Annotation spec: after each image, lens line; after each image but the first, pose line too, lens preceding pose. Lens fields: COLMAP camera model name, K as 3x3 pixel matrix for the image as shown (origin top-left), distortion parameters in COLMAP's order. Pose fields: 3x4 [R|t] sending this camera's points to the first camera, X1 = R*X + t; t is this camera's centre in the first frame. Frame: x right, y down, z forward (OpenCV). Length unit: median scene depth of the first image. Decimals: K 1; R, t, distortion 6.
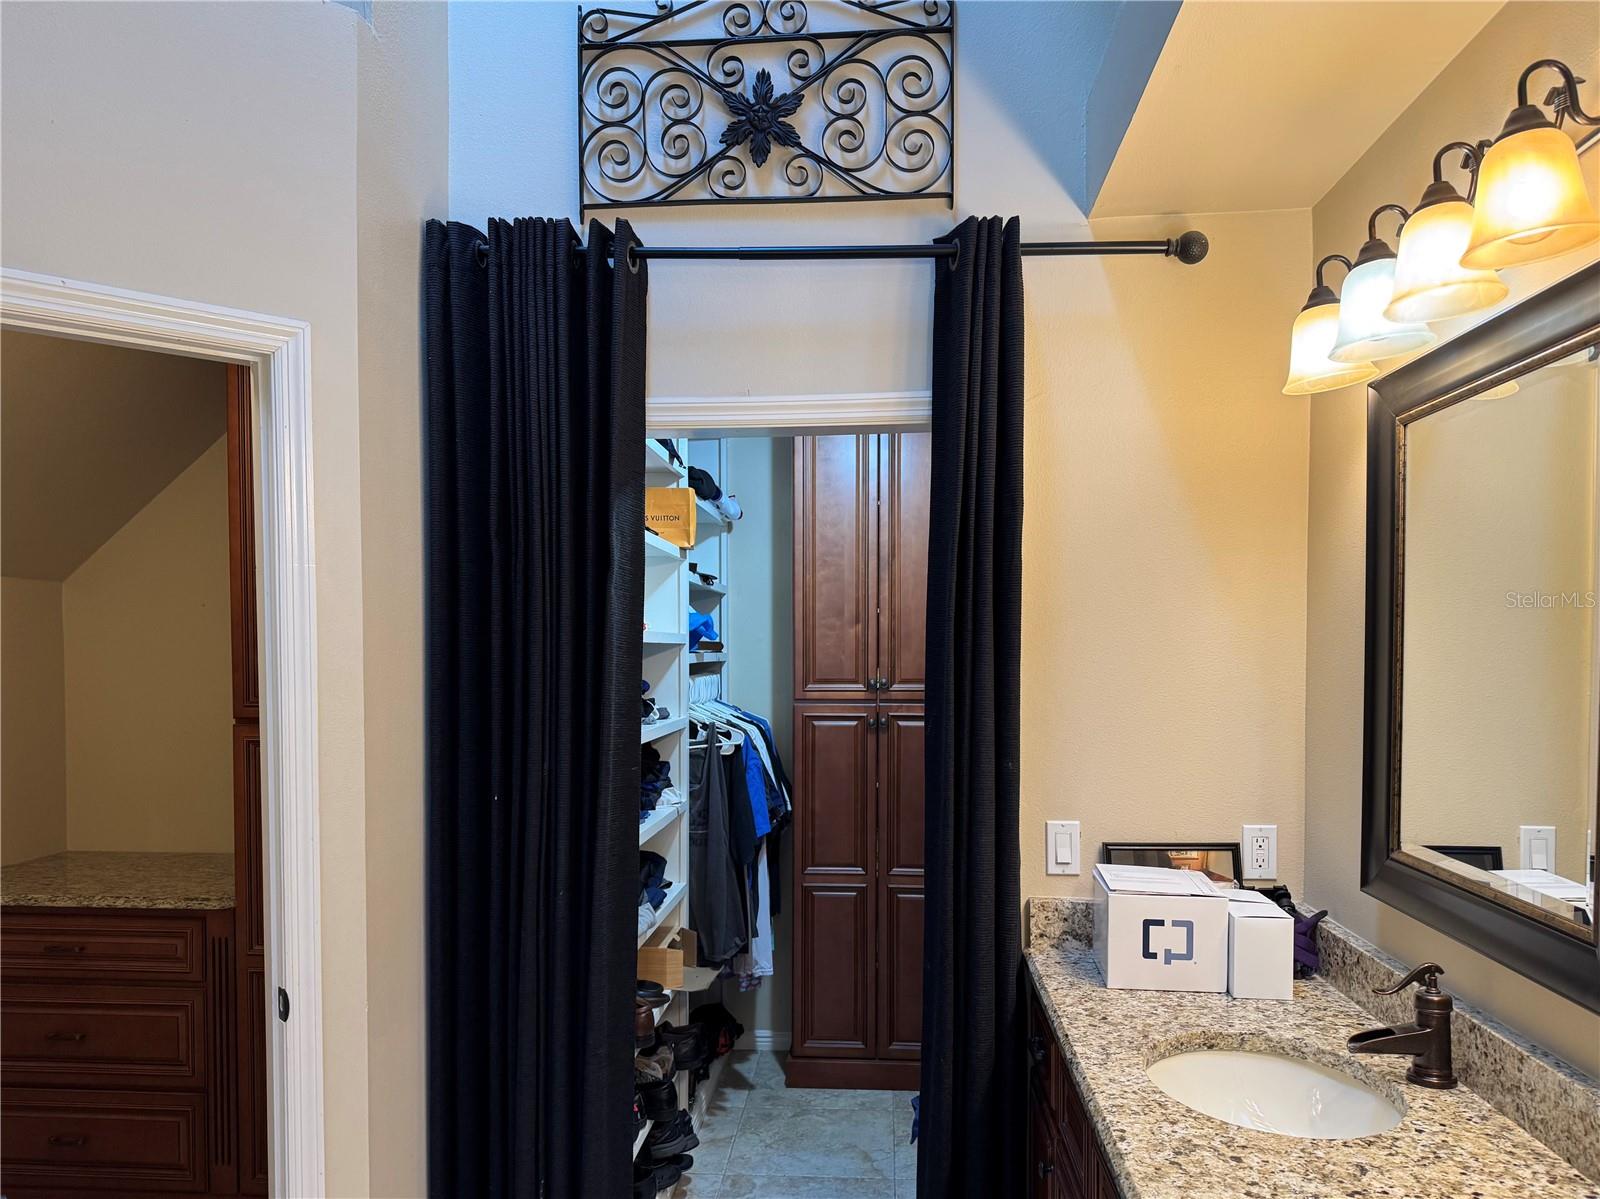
lens RADIAL K [[1190.2, 0, 775.4], [0, 1190.2, 684.4], [0, 0, 1]] dist [0.126697, -0.217597]
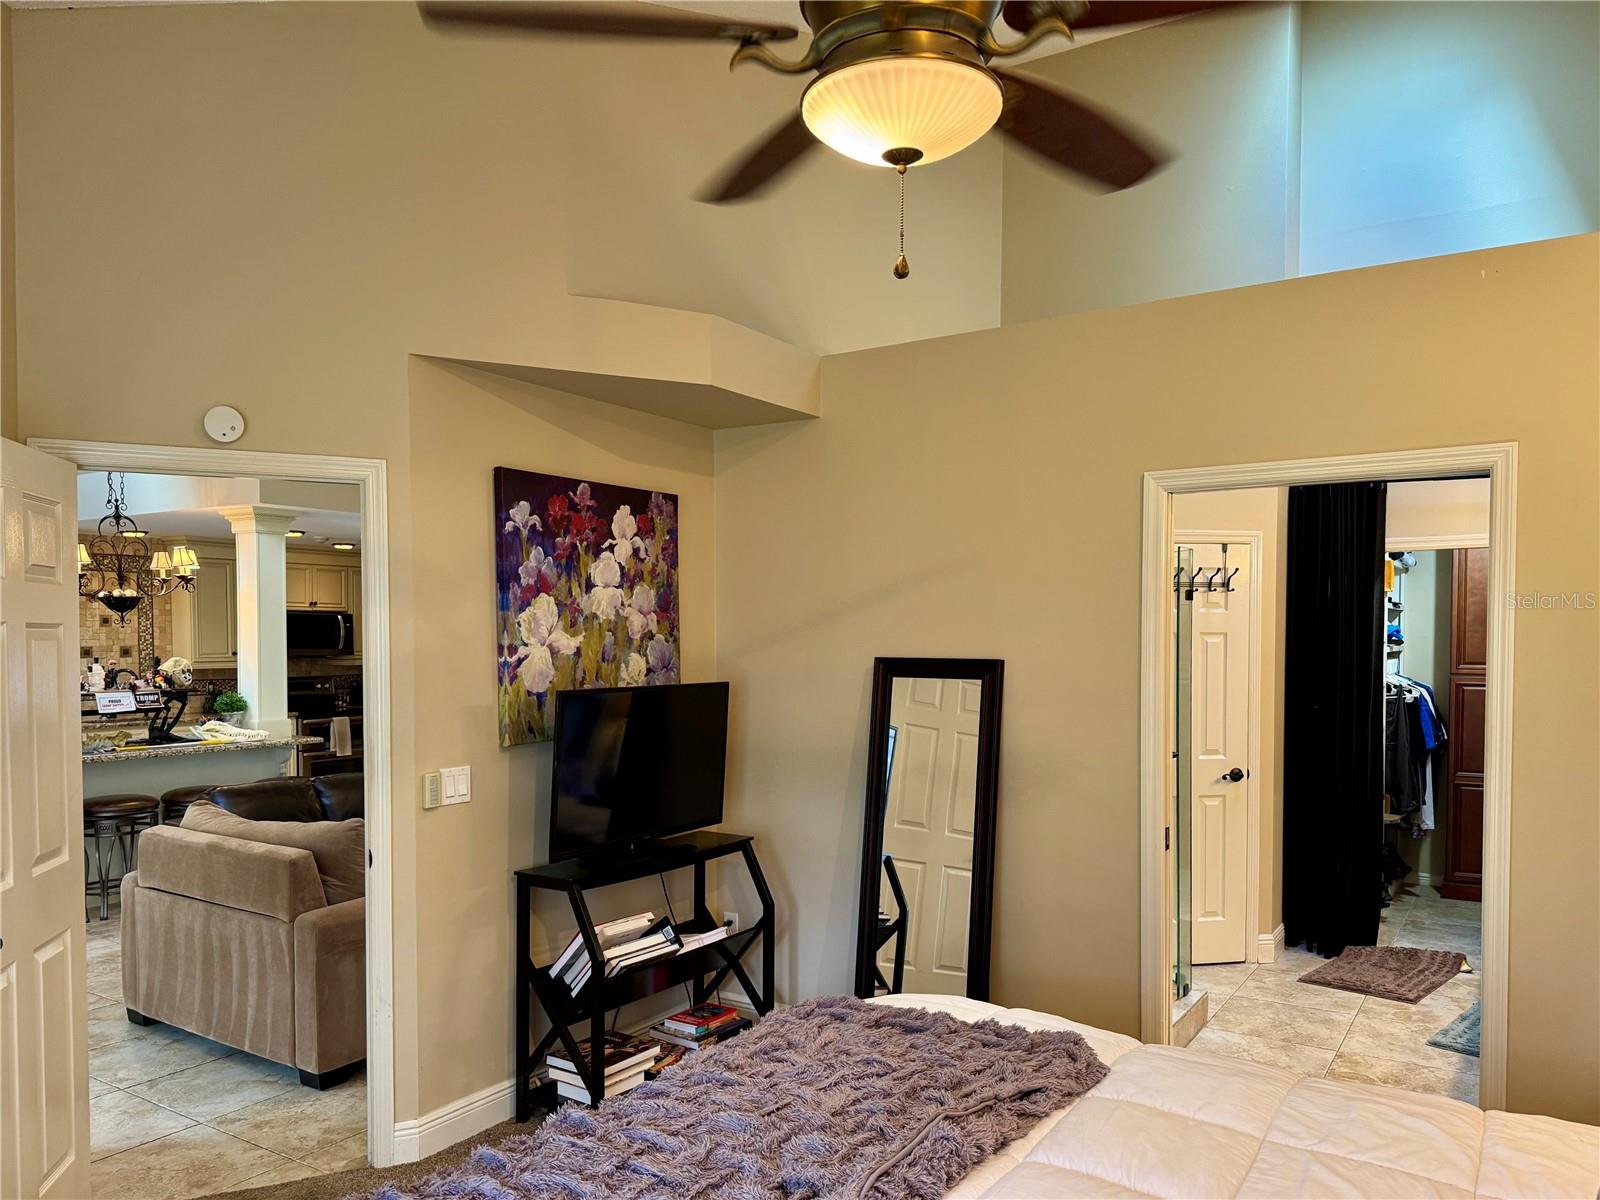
lens RADIAL K [[1124.4, 0, 801.3], [0, 1124.4, 671.1], [0, 0, 1]] dist [0.091274, -0.103566]
pose [[0.885202, 0.017116, -0.464891, -0.048853], [-0.015437, 0.999853, 0.007418, 0.011988], [0.464950, 0.000611, 0.885337, -0.955595]]
